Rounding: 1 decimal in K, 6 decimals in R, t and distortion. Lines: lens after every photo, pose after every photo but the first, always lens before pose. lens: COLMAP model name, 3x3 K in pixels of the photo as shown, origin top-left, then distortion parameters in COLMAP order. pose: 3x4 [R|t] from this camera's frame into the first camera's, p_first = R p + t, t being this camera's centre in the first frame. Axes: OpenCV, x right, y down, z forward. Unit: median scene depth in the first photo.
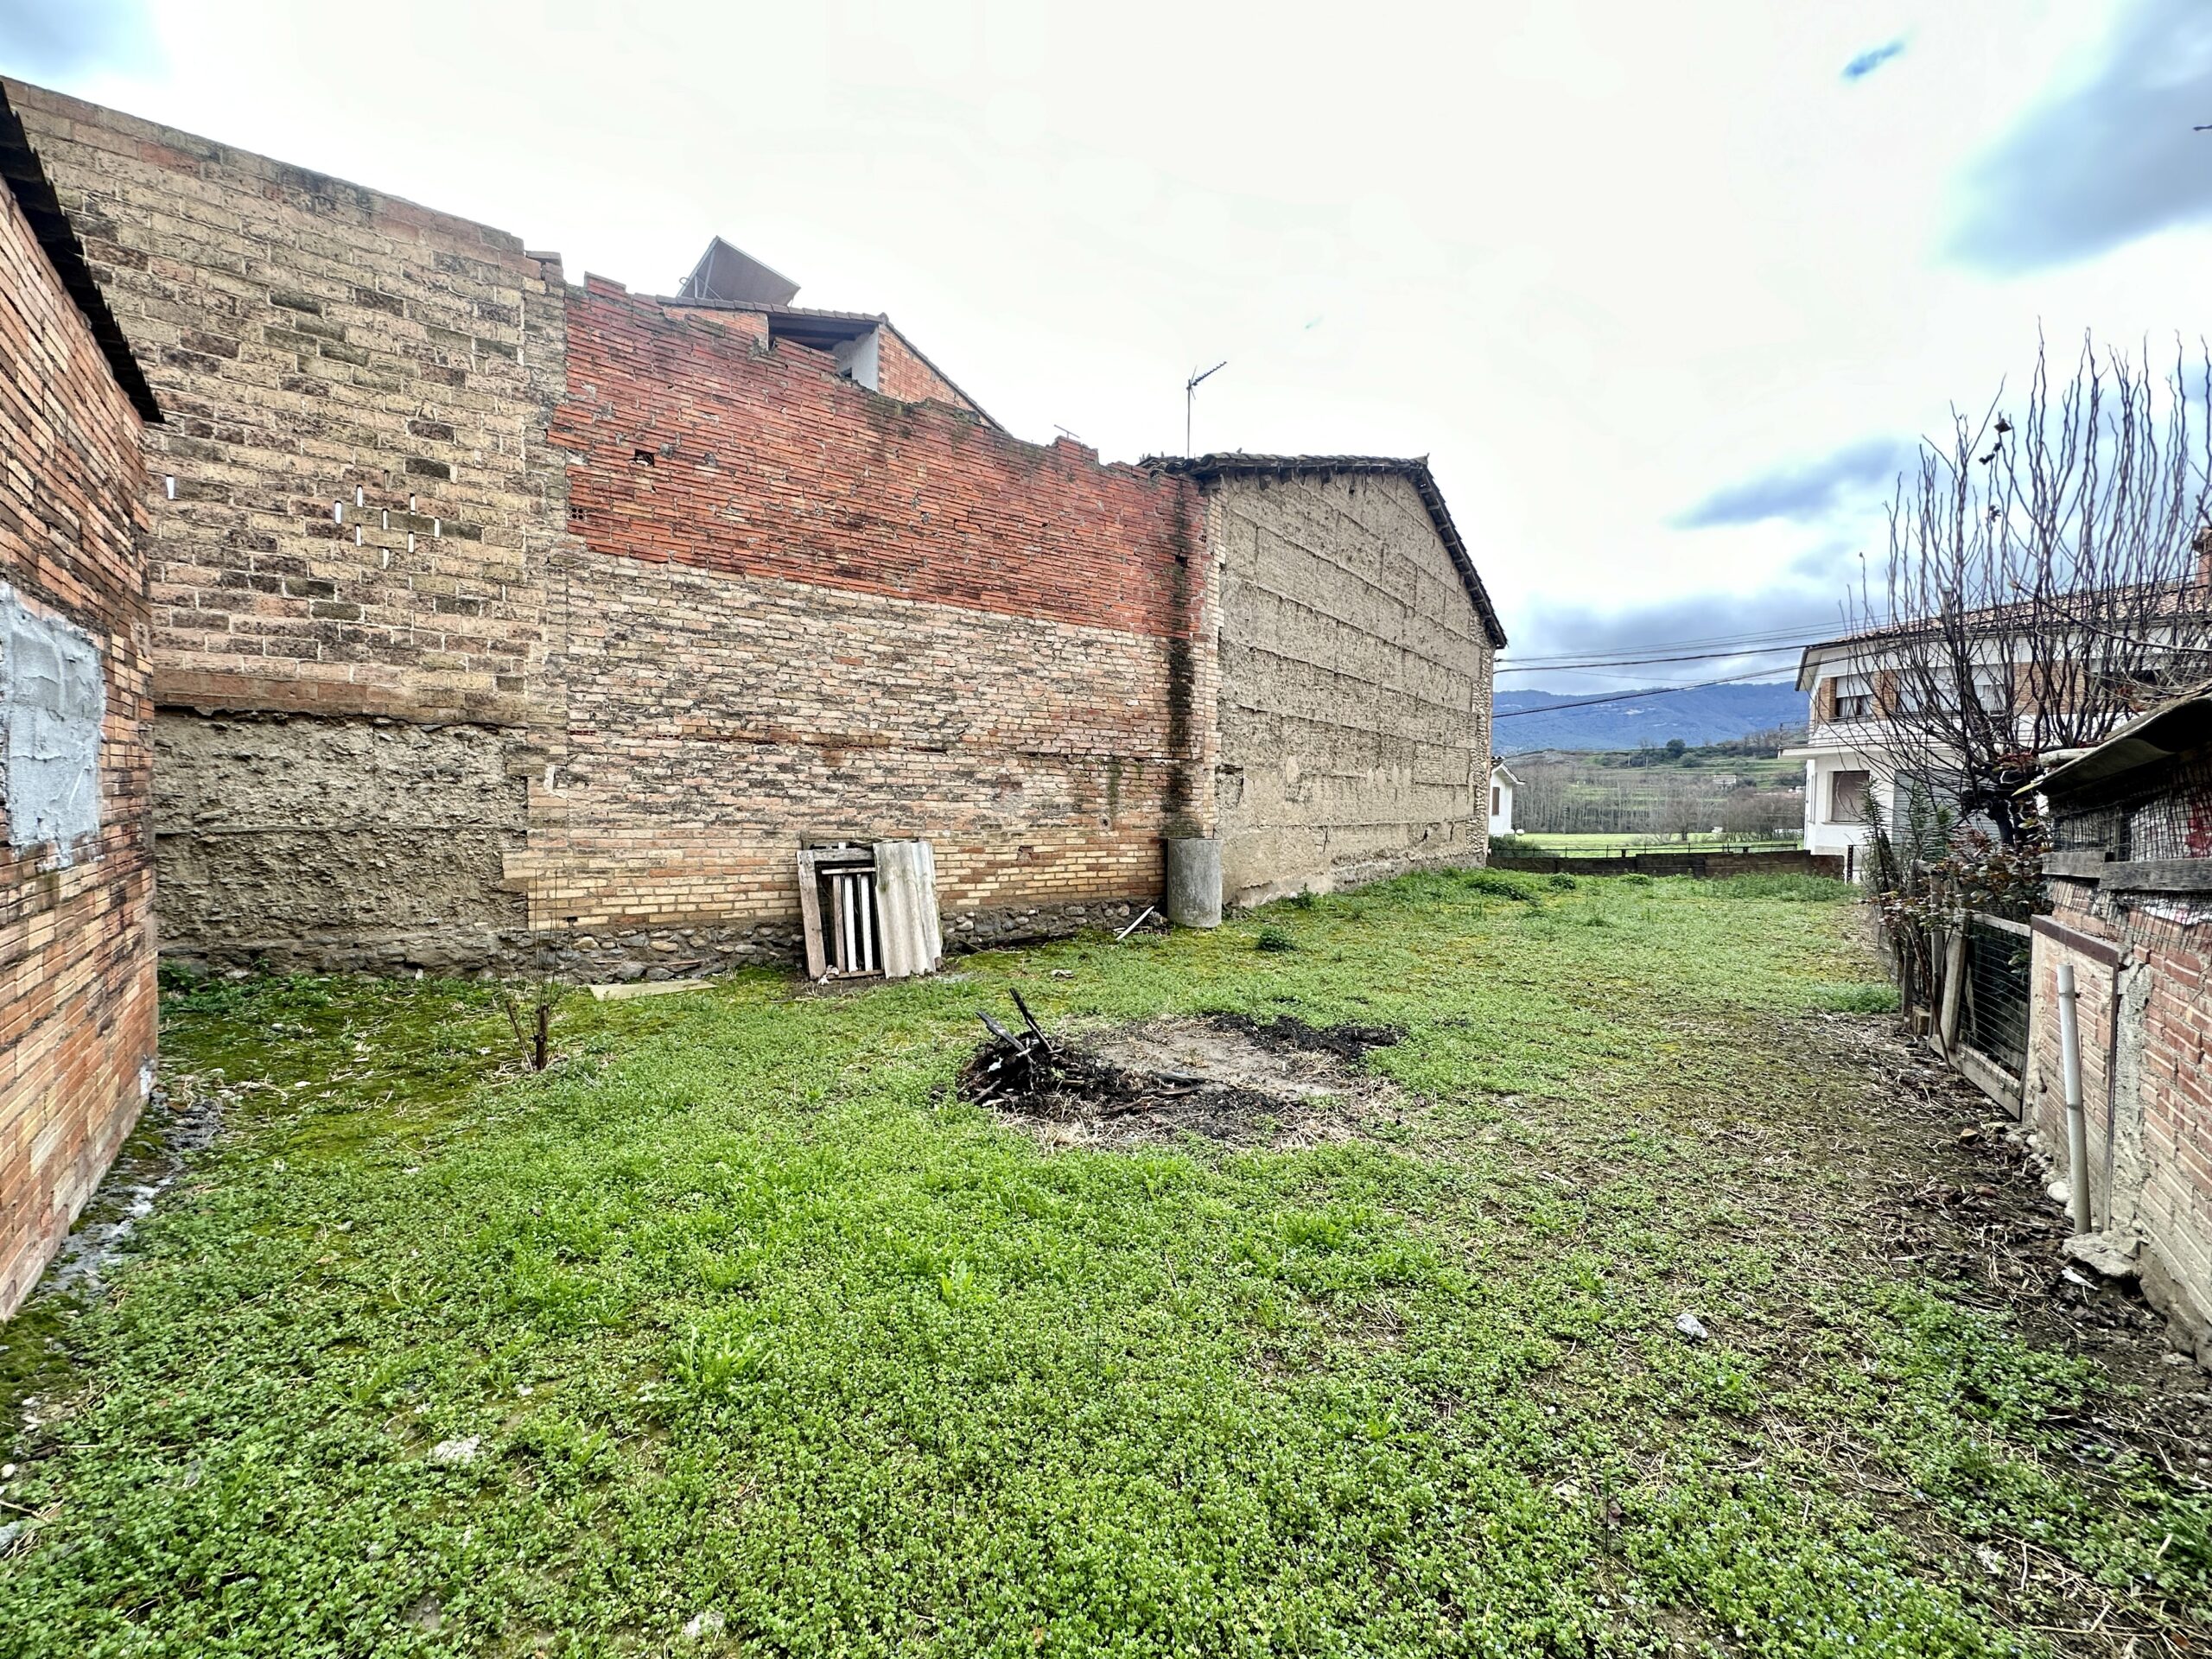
lens RADIAL K [[879.1, 0, 1105.1], [0, 879.1, 830.6], [0, 0, 1]] dist [-0.004248, 0.000617]
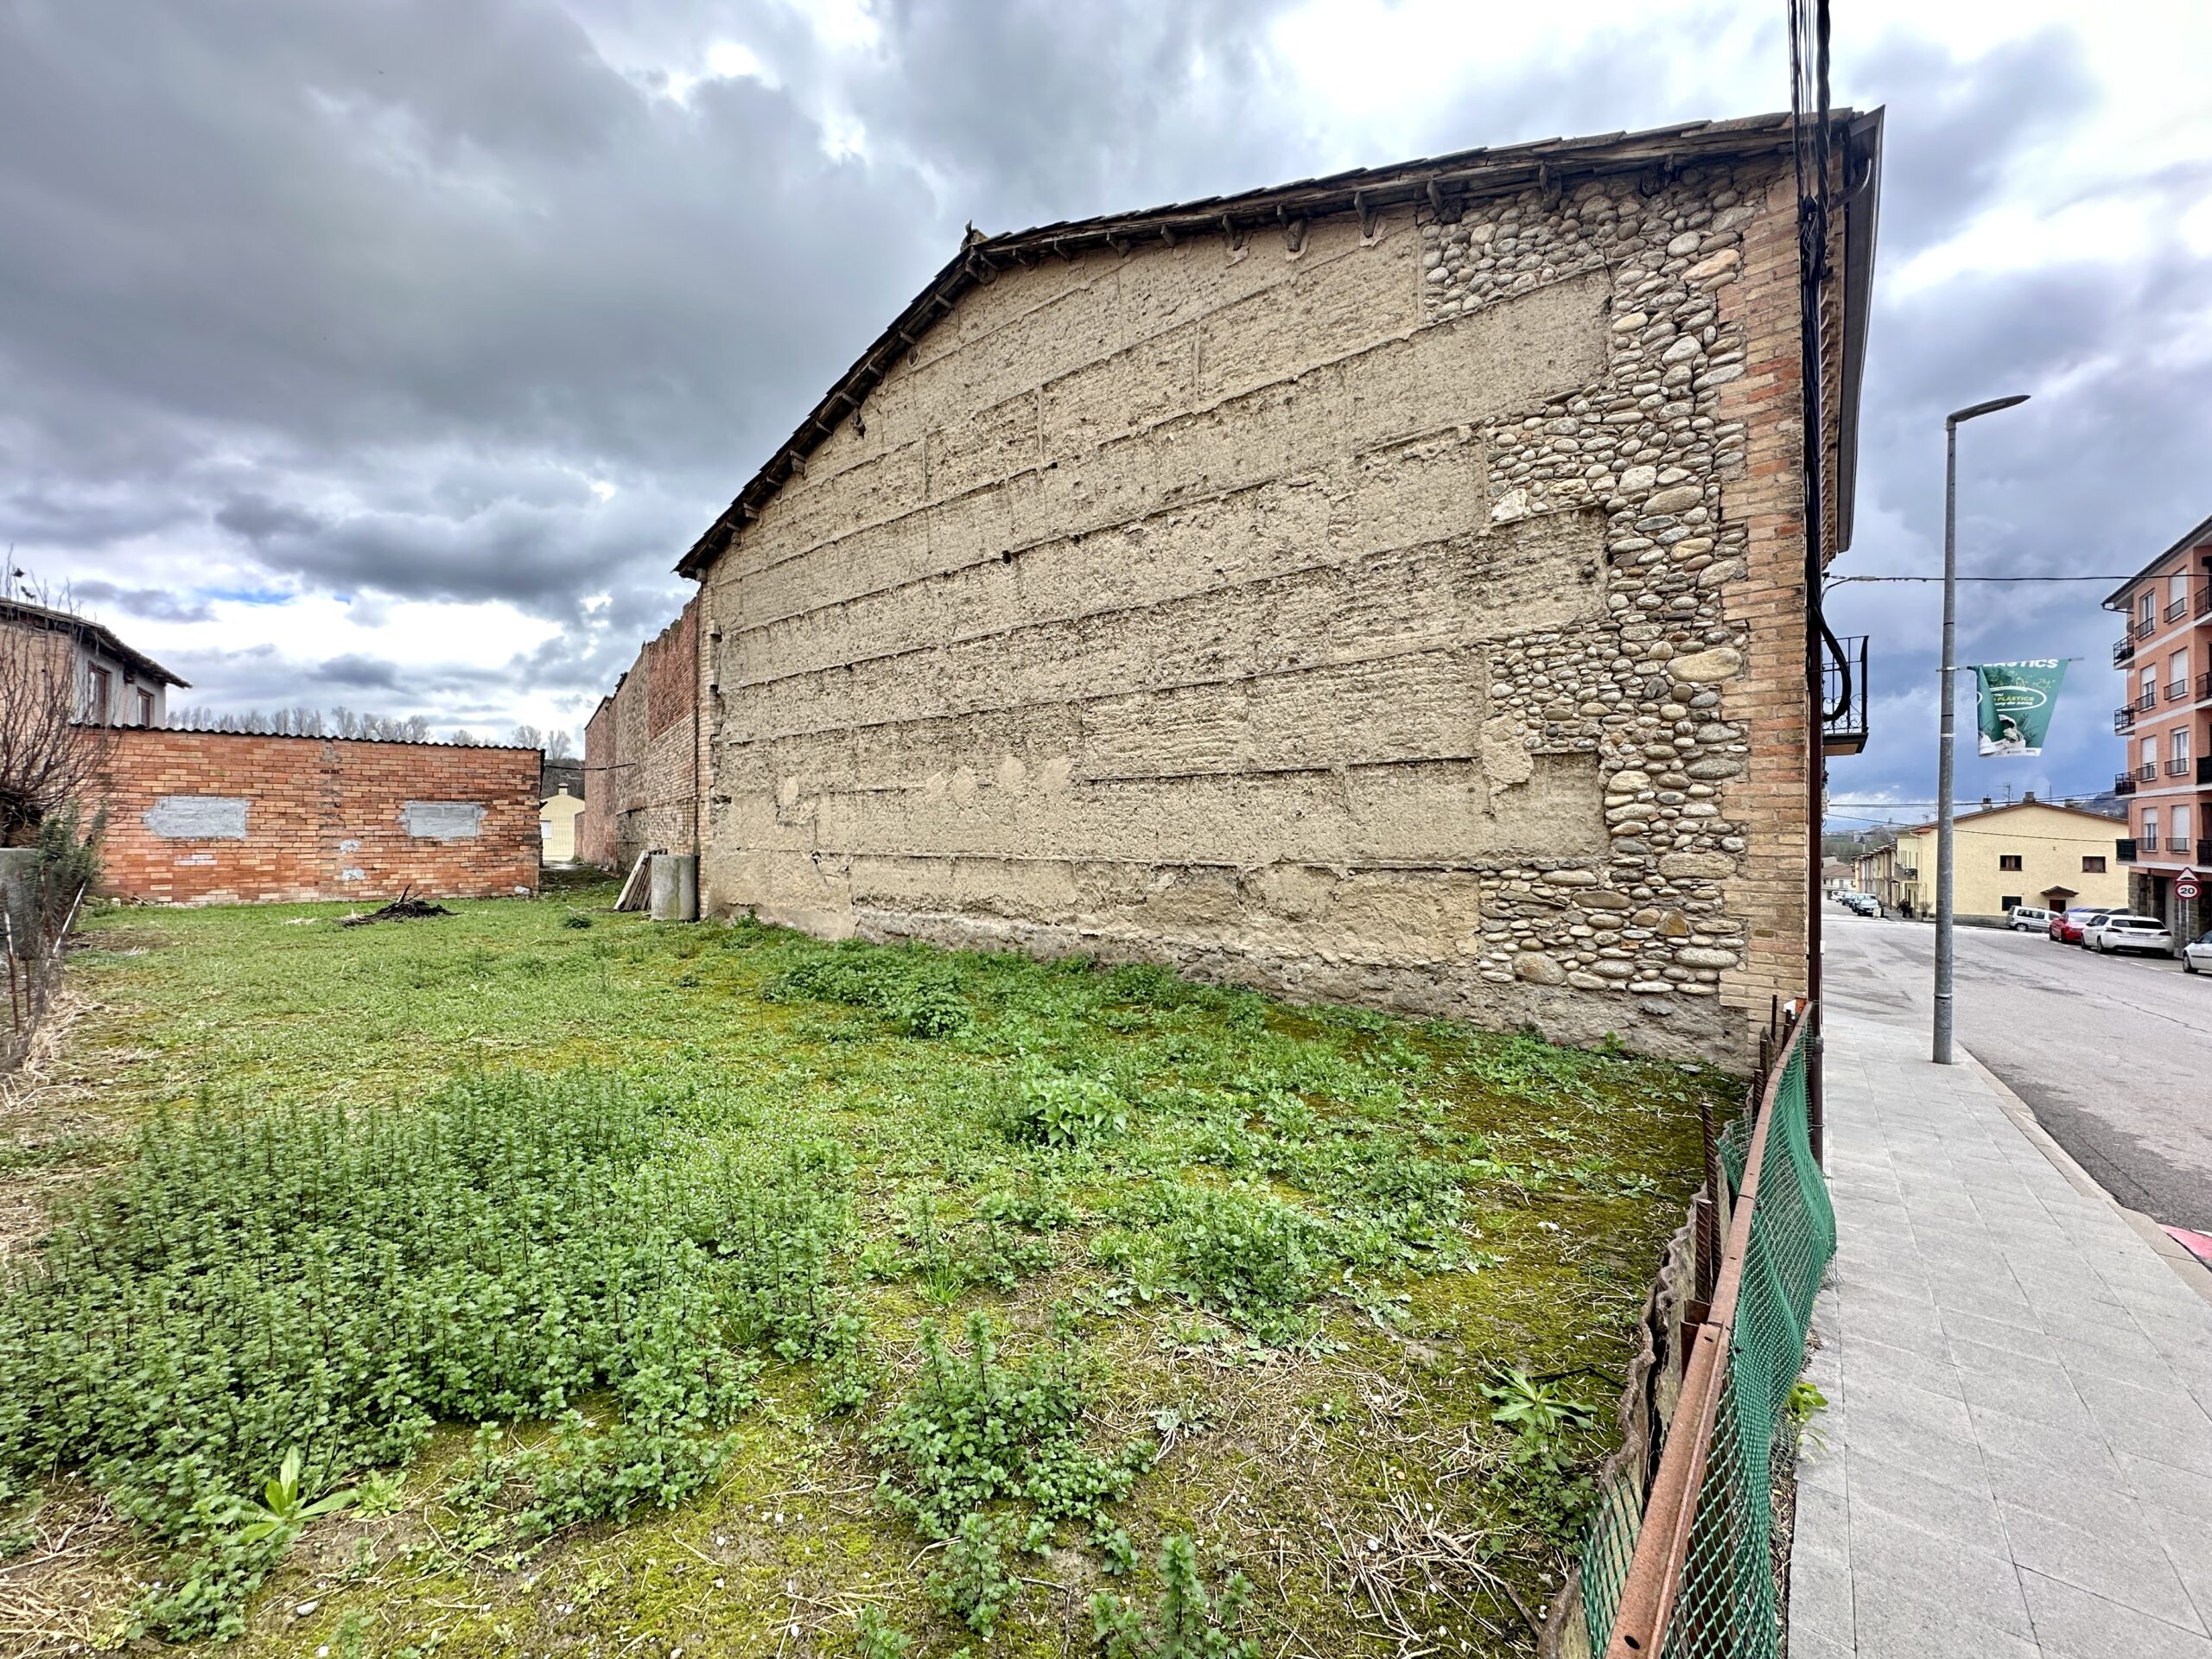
lens RADIAL K [[879.1, 0, 1105.2], [0, 879.1, 832.3], [0, 0, 1]] dist [-0.004248, 0.000617]
pose [[-0.033959, -0.020323, -0.999217, 1.616192], [-0.040190, 0.999012, -0.018953, -0.030287], [0.998615, 0.039515, -0.034743, 1.938176]]
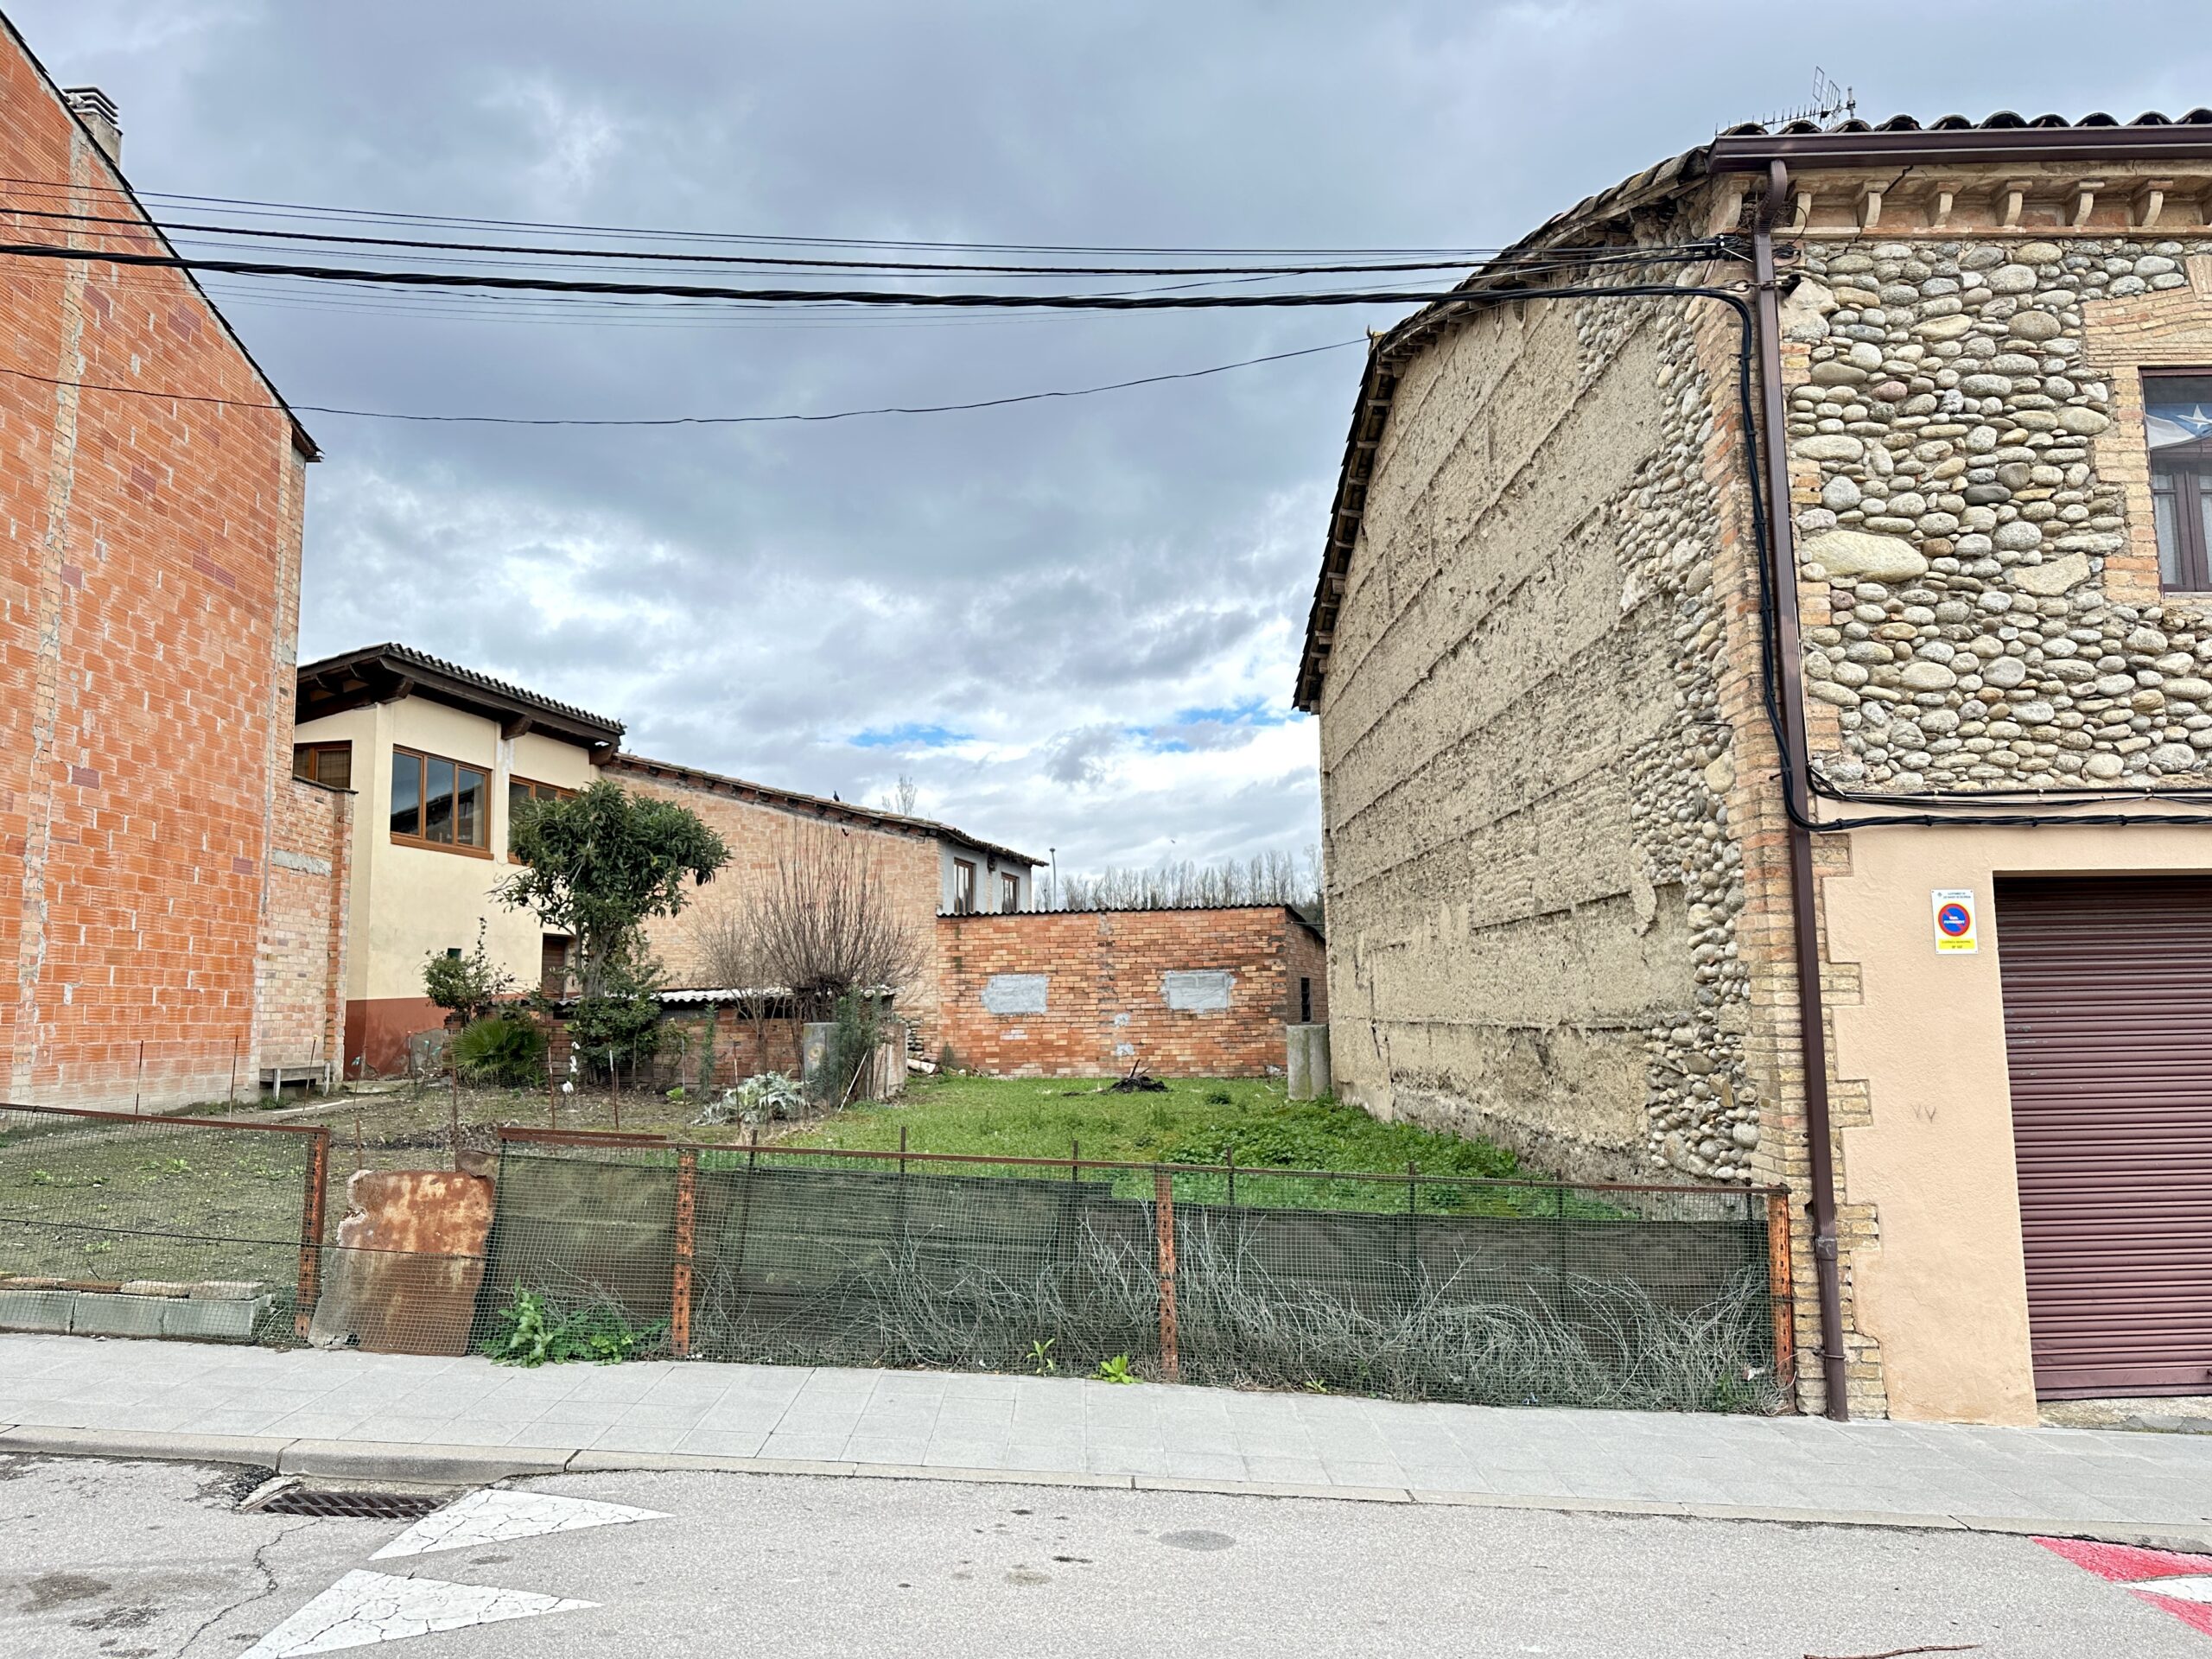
lens RADIAL K [[1534.8, 0, 1120.9], [0, 1534.8, 831.5], [0, 0, 1]] dist [0.072466, -0.084808]
pose [[-0.780553, -0.074248, -0.620664, 1.810399], [-0.016498, 0.995022, -0.098284, -0.048066], [0.624871, -0.066476, -0.777892, 2.793005]]
